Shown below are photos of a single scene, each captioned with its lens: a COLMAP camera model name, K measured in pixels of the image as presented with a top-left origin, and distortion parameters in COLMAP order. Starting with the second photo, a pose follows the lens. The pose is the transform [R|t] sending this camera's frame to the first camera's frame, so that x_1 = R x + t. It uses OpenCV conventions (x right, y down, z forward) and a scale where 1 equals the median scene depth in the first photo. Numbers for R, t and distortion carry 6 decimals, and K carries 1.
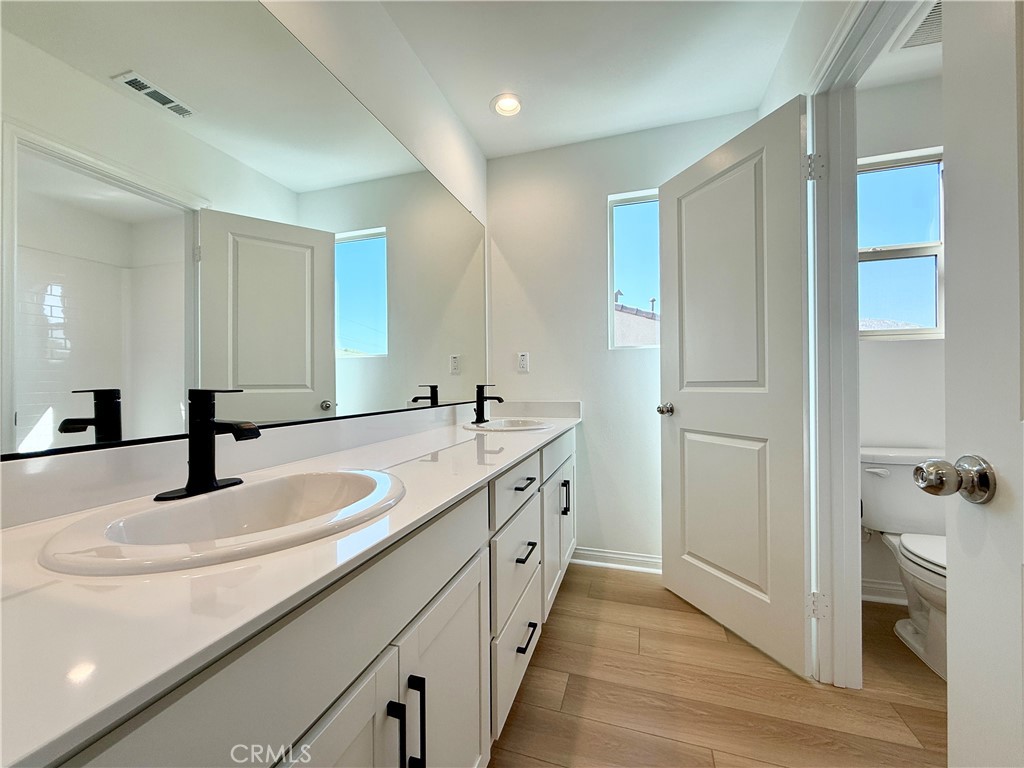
lens RADIAL K [[409.4, 0, 511.5], [0, 409.4, 382.0], [0, 0, 1]] dist [-0.000646, 0.001207]
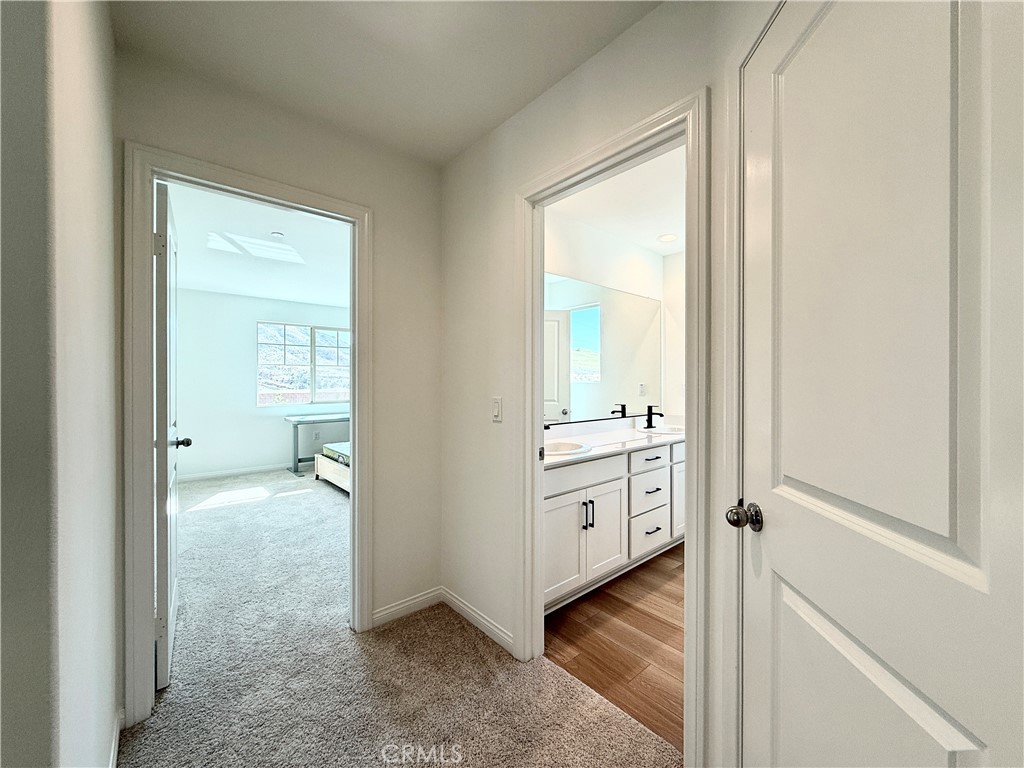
lens RADIAL K [[409.4, 0, 516.9], [0, 409.4, 382.0], [0, 0, 1]] dist [-0.000646, 0.001207]
pose [[0.860423, 0.007426, -0.509527, 0.310796], [-0.005230, 0.999970, 0.005741, -0.097601], [0.509554, -0.002275, 0.860436, -0.730741]]
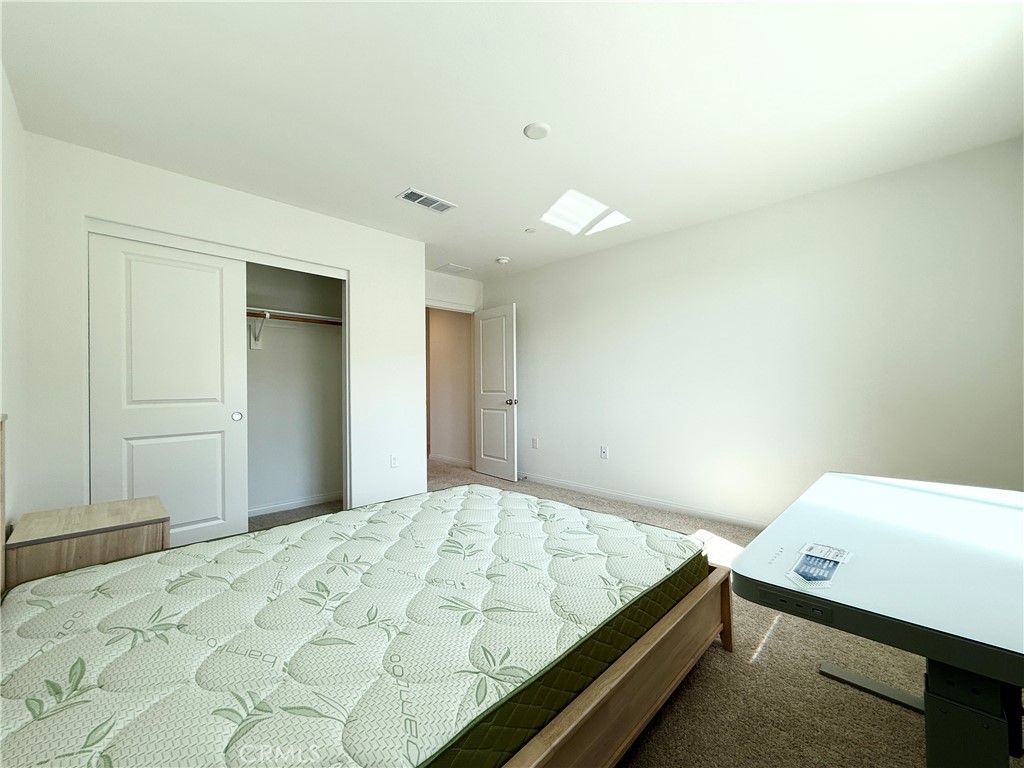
lens RADIAL K [[409.4, 0, 512.3], [0, 409.4, 383.3], [0, 0, 1]] dist [-0.000646, 0.001207]
pose [[-0.892620, 0.017644, 0.450465, -2.449057], [0.021825, 0.999753, 0.004088, -0.037876], [-0.450282, 0.013481, -0.892785, 2.185518]]
